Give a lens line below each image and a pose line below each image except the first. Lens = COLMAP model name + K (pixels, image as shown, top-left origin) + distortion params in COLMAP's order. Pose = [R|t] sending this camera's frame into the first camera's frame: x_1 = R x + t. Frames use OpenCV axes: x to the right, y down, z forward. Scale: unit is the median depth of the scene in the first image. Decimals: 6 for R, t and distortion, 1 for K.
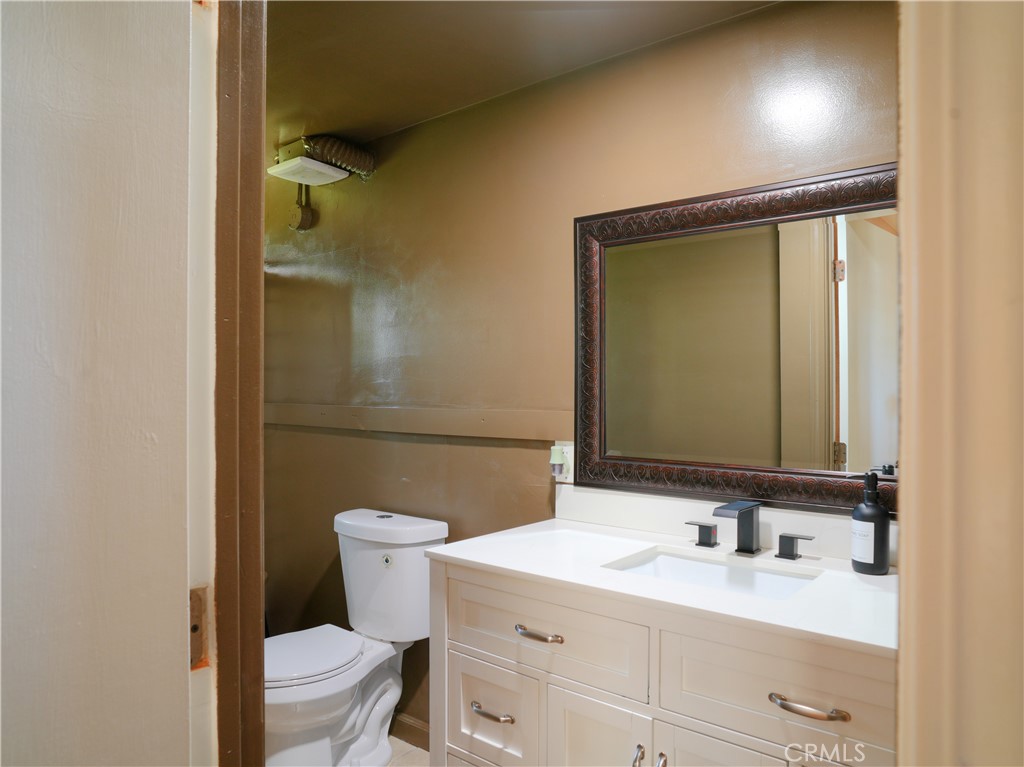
lens RADIAL K [[699.3, 0, 511.9], [0, 699.3, 385.5], [0, 0, 1]] dist [-0.007849, -0.002668]
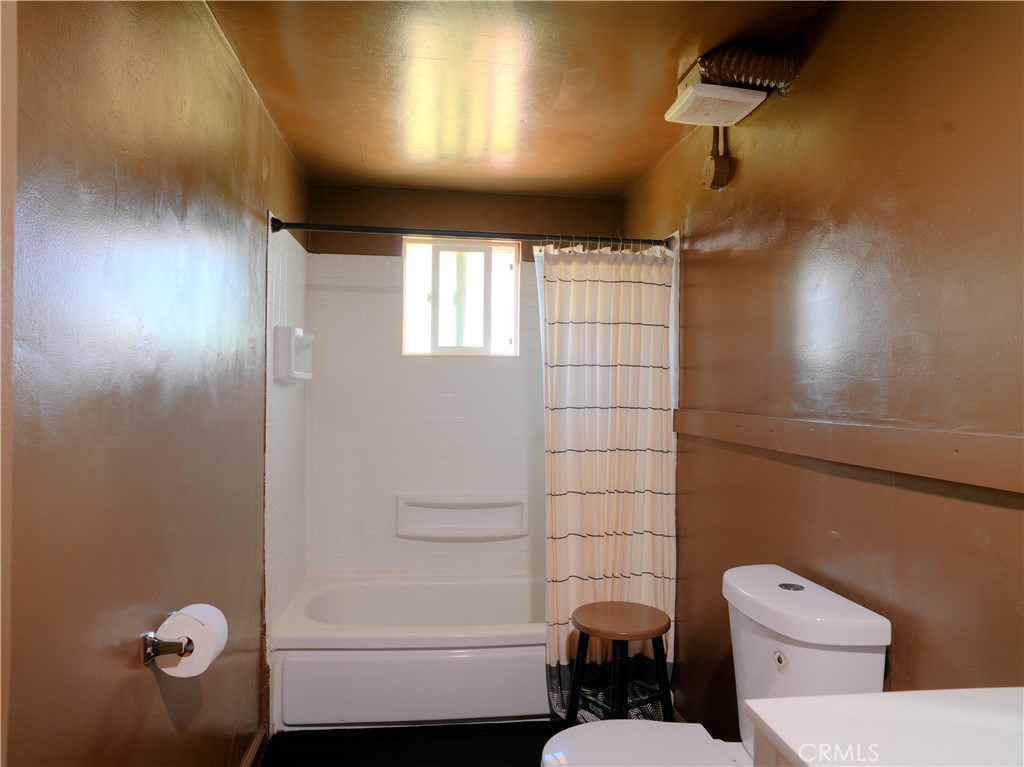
lens RADIAL K [[699.3, 0, 511.9], [0, 699.3, 385.5], [0, 0, 1]] dist [-0.007849, -0.002668]
pose [[0.726757, -0.000055, -0.686894, 0.070970], [-0.003487, 0.999987, -0.003769, 0.000908], [0.686885, 0.005135, 0.726748, 0.308530]]
